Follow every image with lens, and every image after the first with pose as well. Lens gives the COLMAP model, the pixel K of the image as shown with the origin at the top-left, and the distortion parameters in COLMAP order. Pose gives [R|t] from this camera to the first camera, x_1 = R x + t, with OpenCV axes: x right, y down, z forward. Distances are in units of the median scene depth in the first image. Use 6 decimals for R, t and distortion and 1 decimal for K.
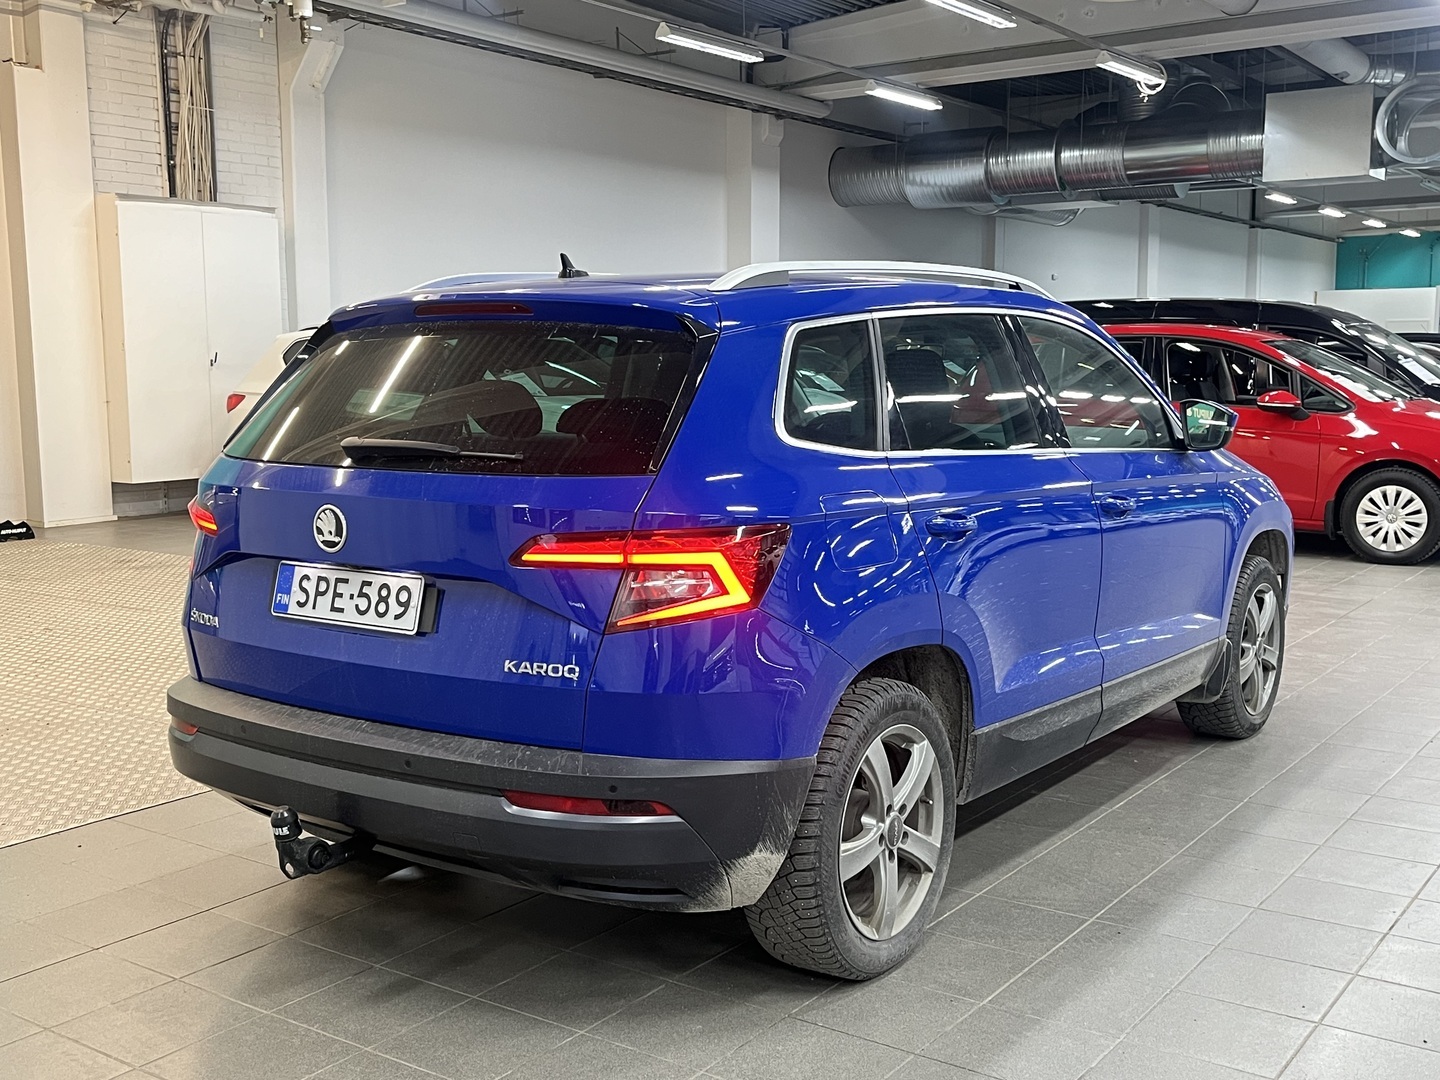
lens RADIAL K [[1526.8, 0, 721.0], [0, 1526.8, 544.3], [0, 0, 1]] dist [-0.023264, 0.000000]
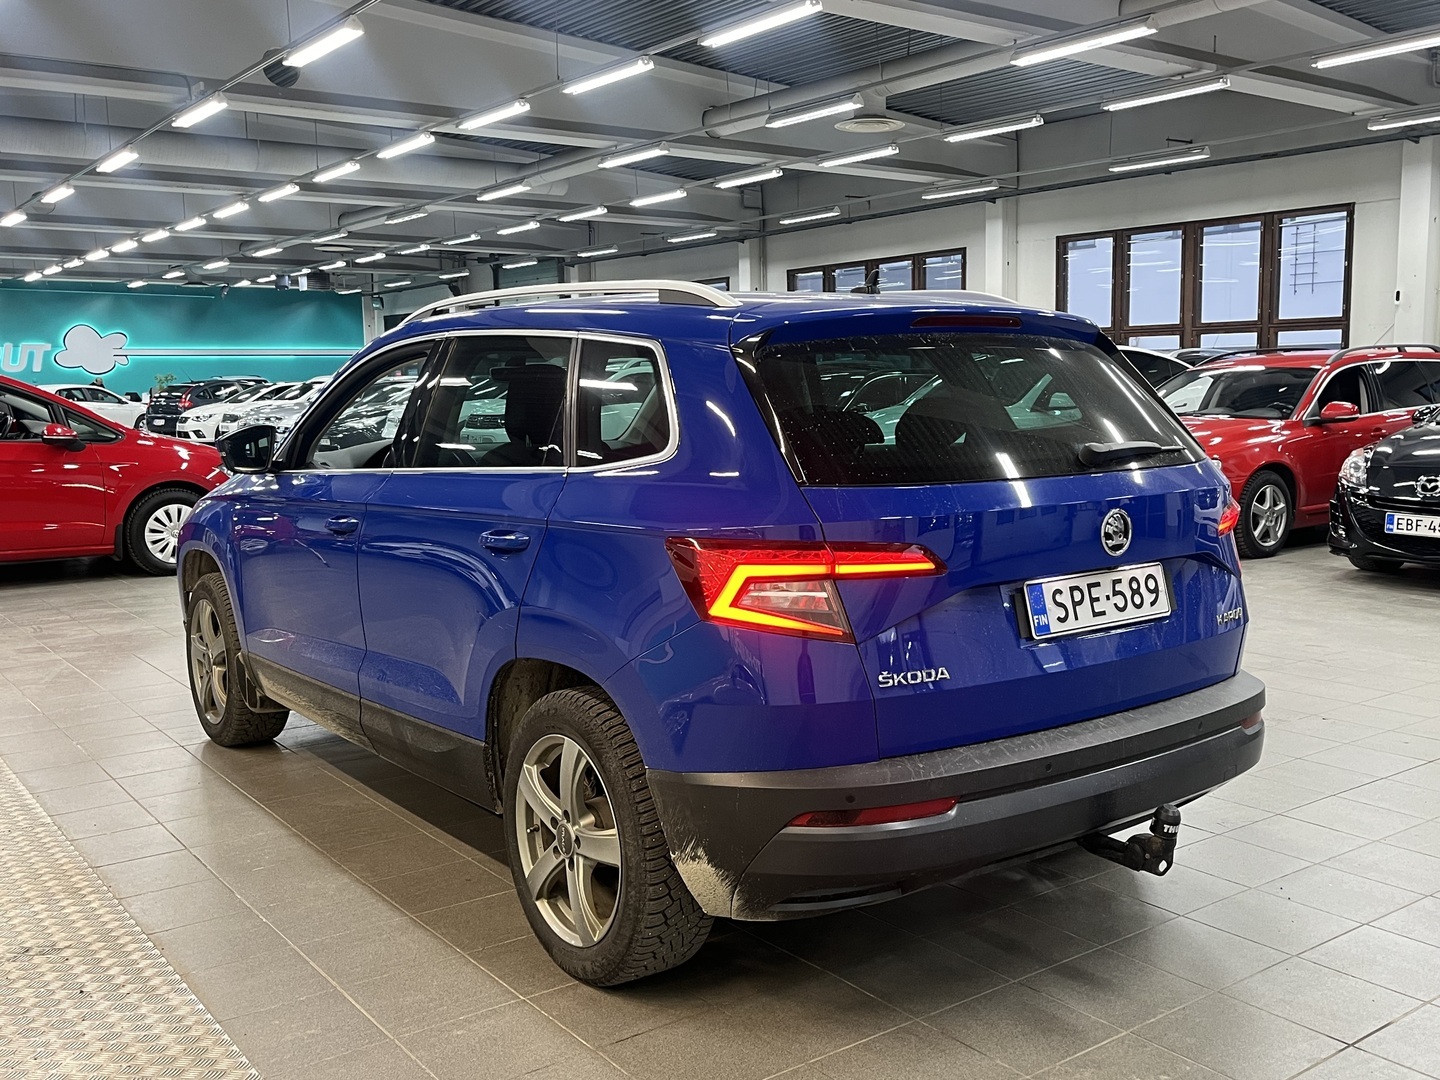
lens RADIAL K [[1378.0, 0, 720.1], [0, 1378.0, 537.8], [0, 0, 1]] dist [0.016782, 0.000000]
pose [[0.309394, -0.107154, 0.944877, -1.184667], [0.128433, 0.989235, 0.070130, -0.103484], [-0.942221, 0.099655, 0.319826, 0.930530]]
